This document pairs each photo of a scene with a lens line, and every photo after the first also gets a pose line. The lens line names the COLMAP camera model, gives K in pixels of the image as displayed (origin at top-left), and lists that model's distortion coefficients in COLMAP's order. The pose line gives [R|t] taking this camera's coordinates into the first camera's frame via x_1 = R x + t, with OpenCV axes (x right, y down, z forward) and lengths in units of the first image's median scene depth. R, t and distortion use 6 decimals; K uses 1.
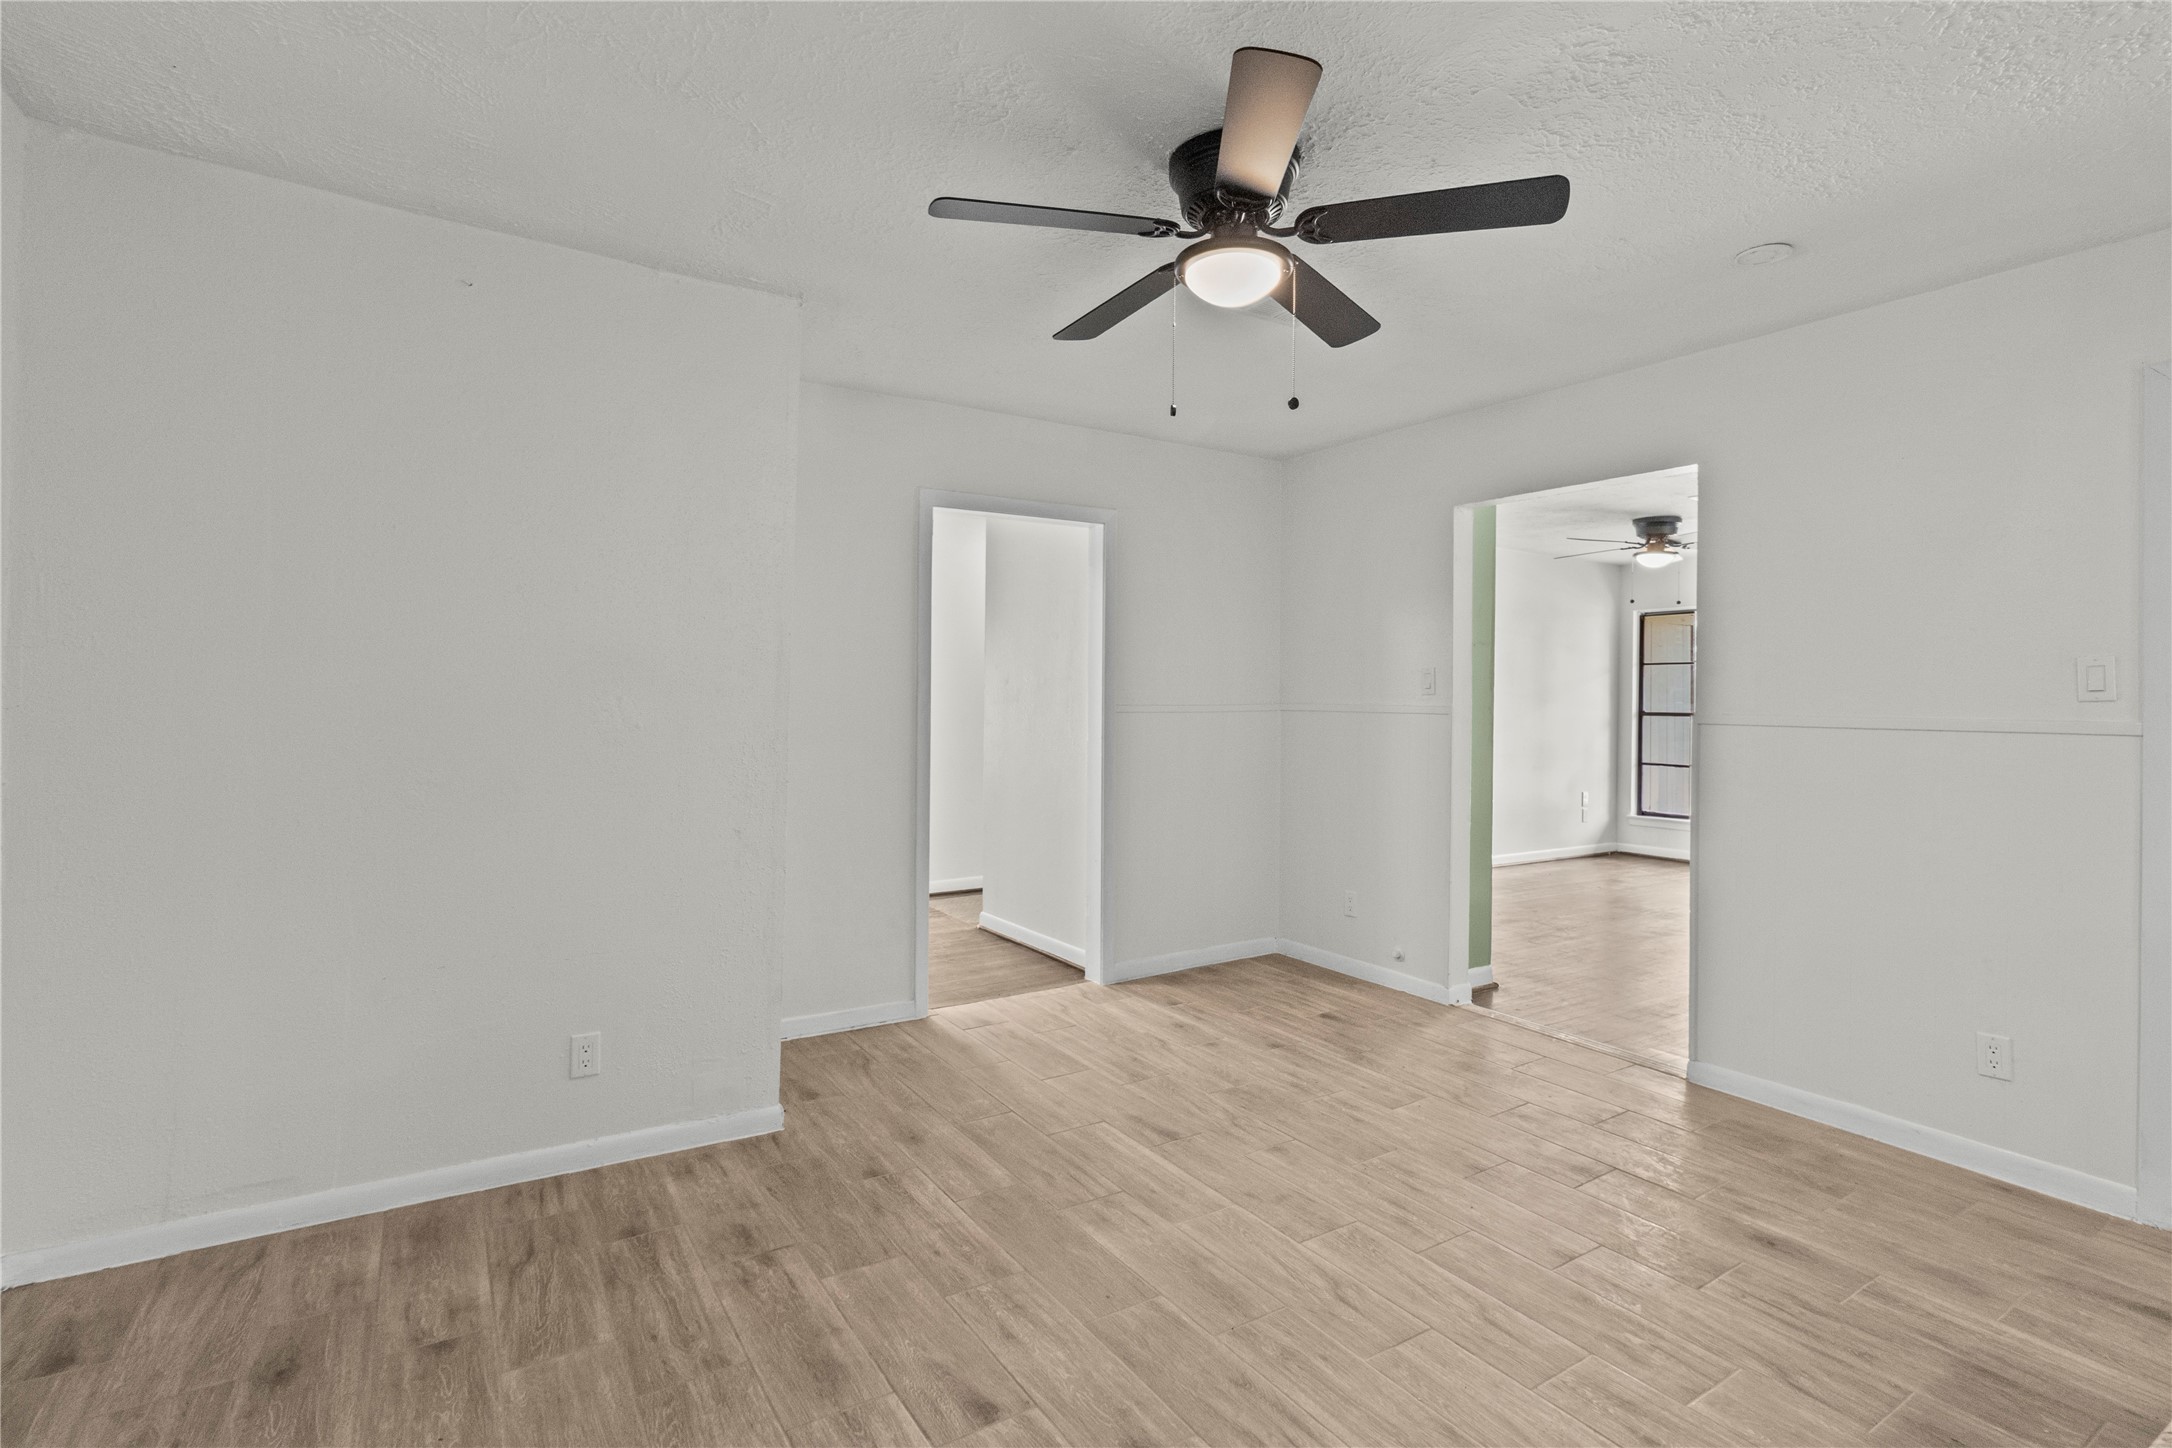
lens RADIAL K [[1023.8, 0, 1093.4], [0, 1023.8, 686.8], [0, 0, 1]] dist [-0.001604, -0.000550]
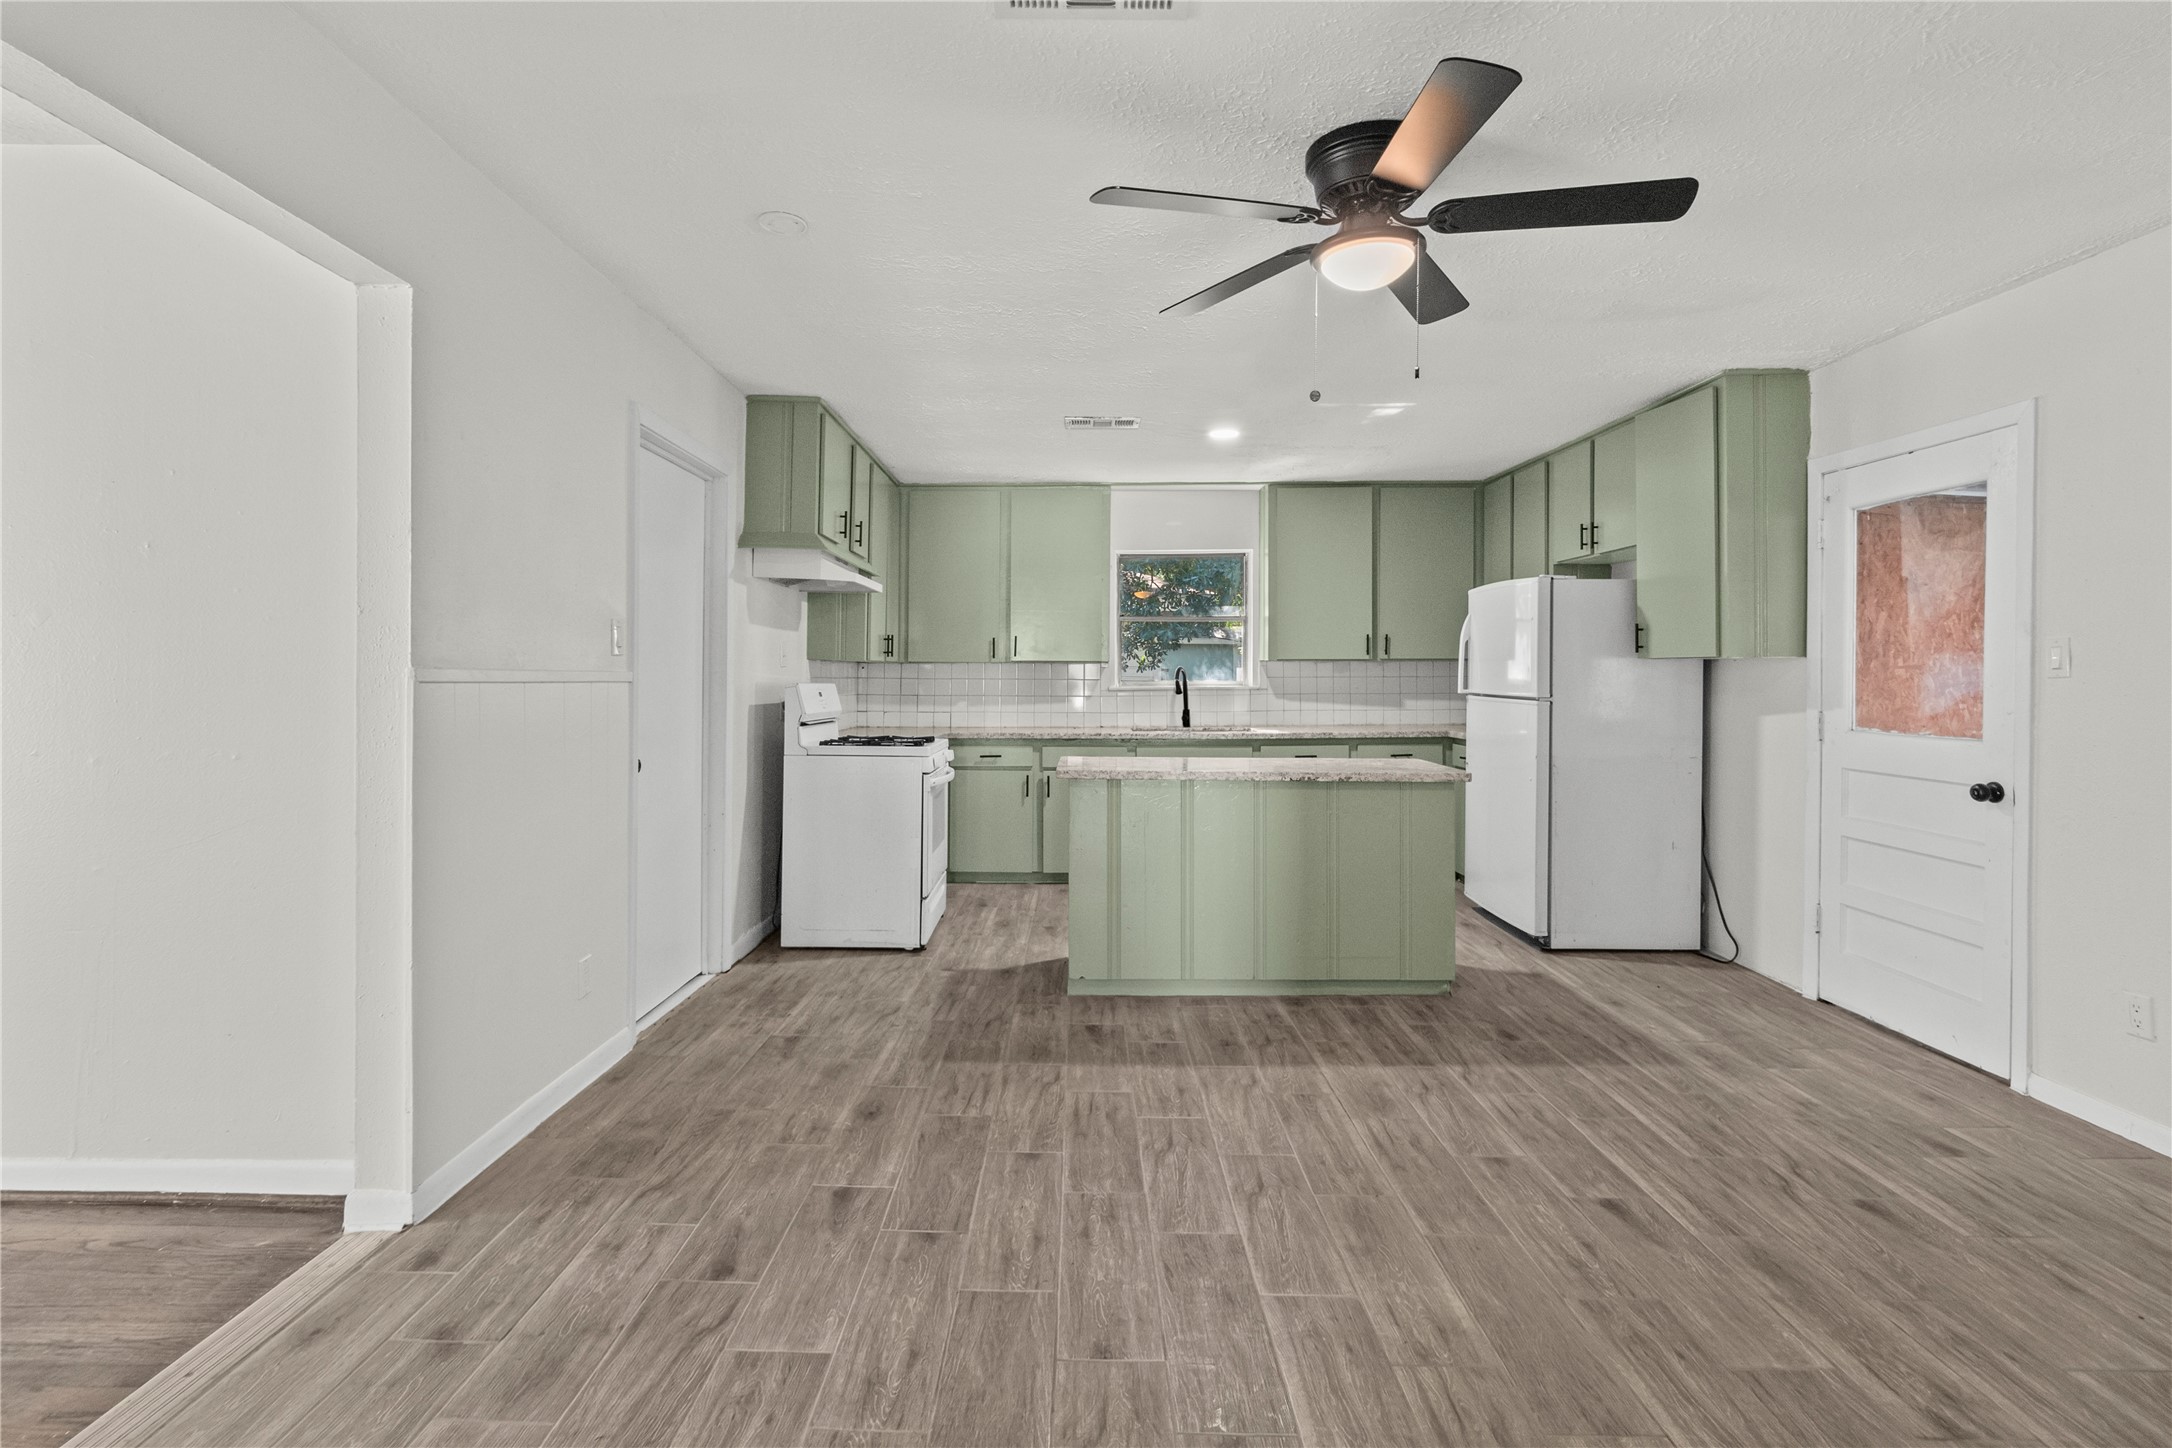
lens RADIAL K [[1023.8, 0, 1093.4], [0, 1023.8, 686.8], [0, 0, 1]] dist [-0.001604, -0.000550]
pose [[-0.843917, -0.022590, 0.535999, -0.189295], [-0.024893, 0.999686, 0.002939, 0.044889], [-0.535897, -0.010862, -0.844214, 1.998214]]
